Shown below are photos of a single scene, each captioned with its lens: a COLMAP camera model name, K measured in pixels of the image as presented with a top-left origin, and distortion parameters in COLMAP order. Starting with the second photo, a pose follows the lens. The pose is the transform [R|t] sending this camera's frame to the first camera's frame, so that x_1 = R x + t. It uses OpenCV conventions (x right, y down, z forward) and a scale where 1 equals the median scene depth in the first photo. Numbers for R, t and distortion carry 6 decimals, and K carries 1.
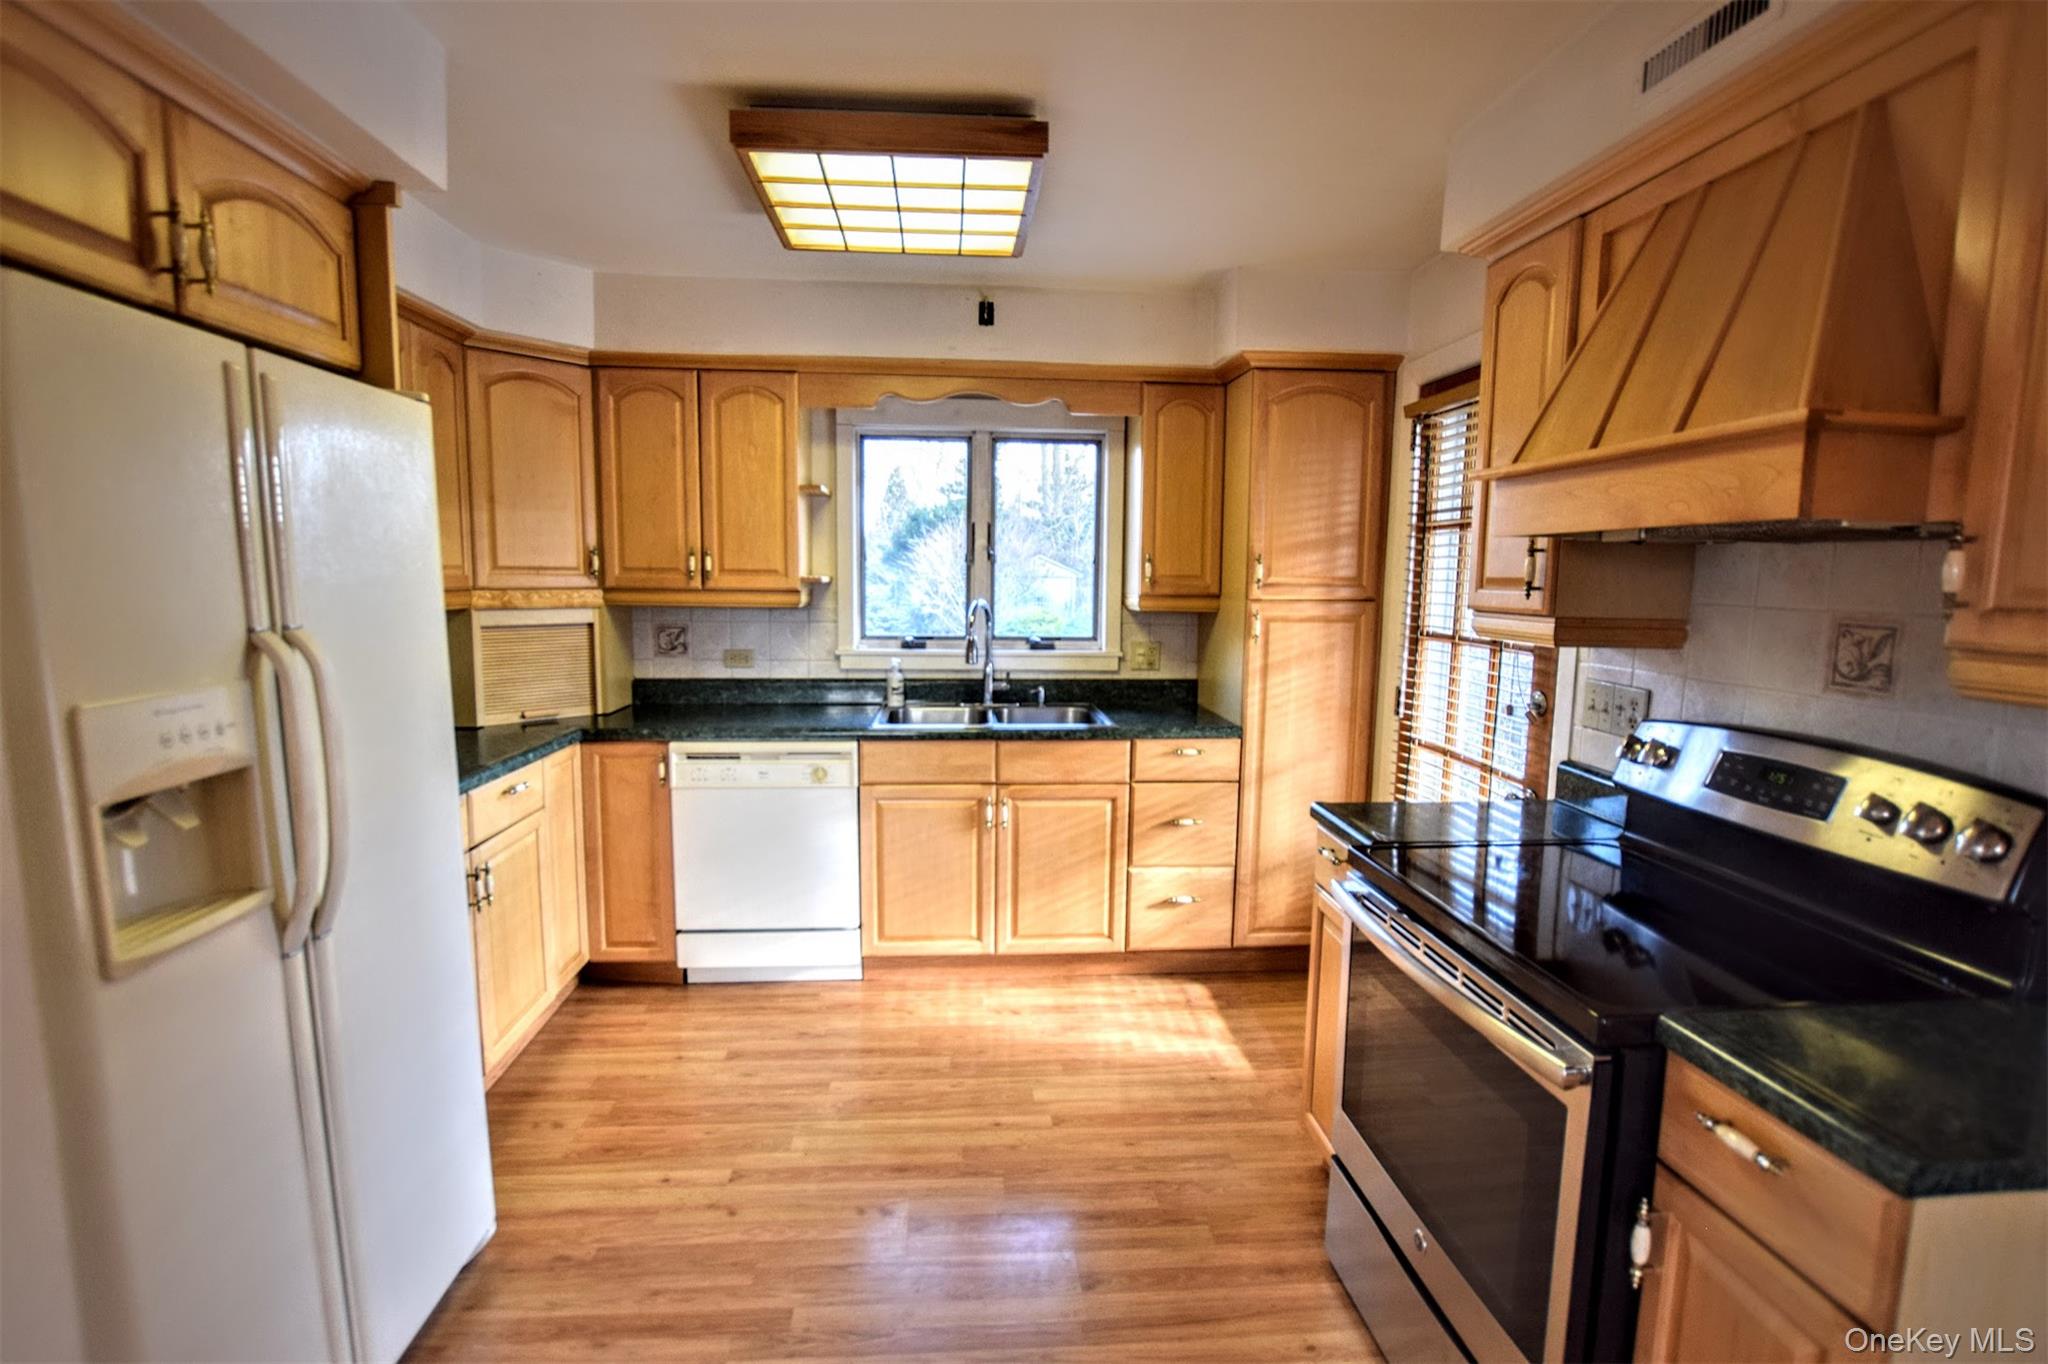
lens RADIAL K [[1034.1, 0, 1024.6], [0, 1034.1, 688.8], [0, 0, 1]] dist [-0.016889, 0.001032]
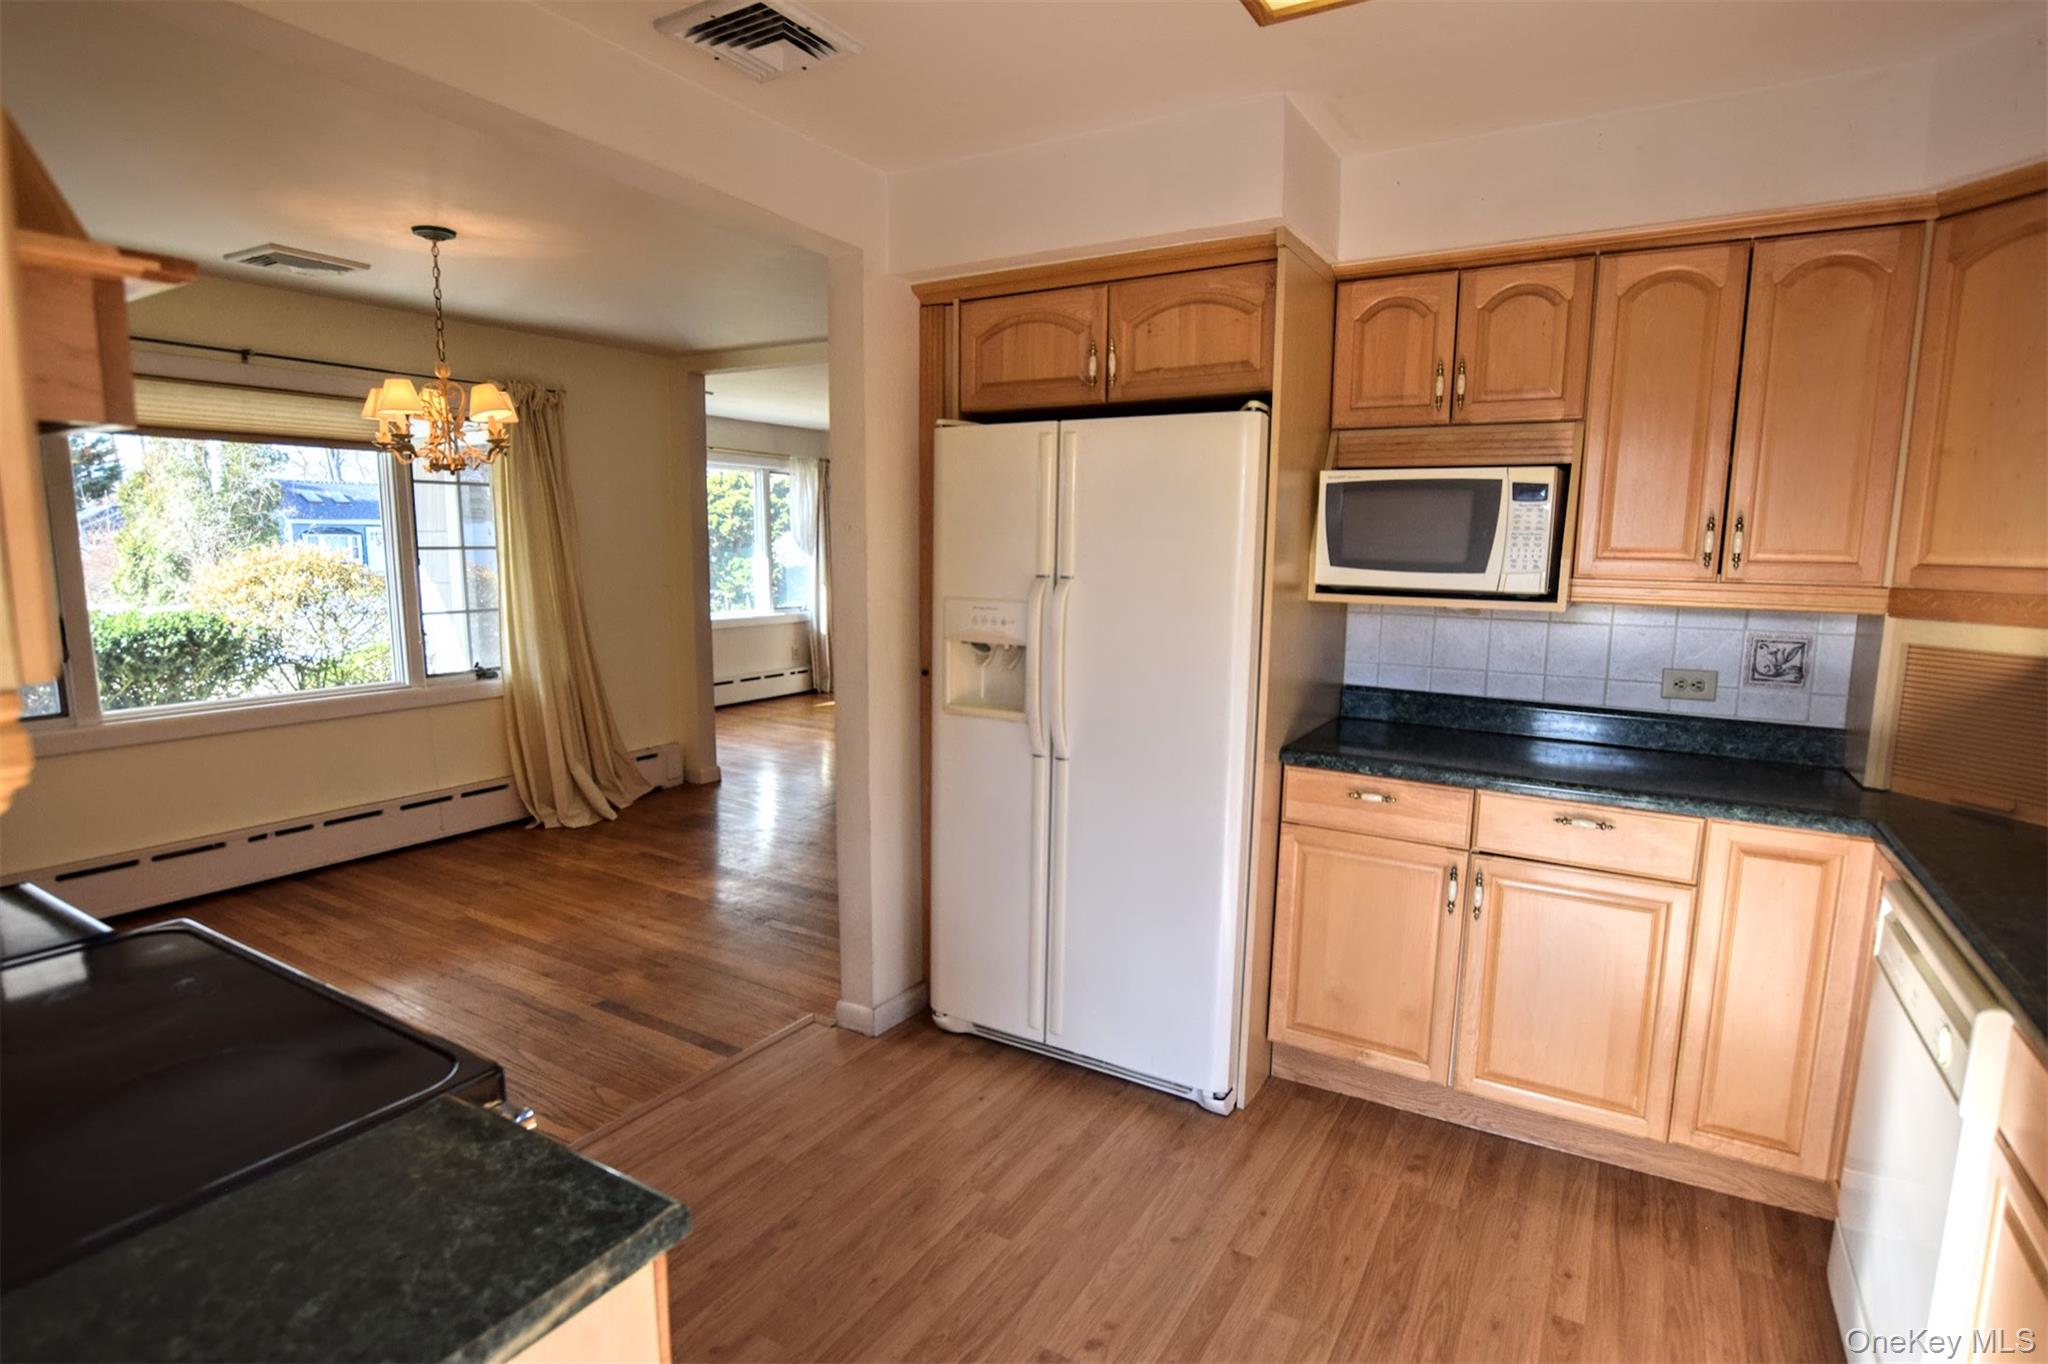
lens RADIAL K [[1034.1, 0, 1019.8], [0, 1034.1, 688.6], [0, 0, 1]] dist [-0.016889, 0.001032]
pose [[-0.581727, 0.104028, -0.806705, 0.468228], [-0.115559, 0.971157, 0.208567, -0.145538], [0.805134, 0.214551, -0.552927, 1.221581]]
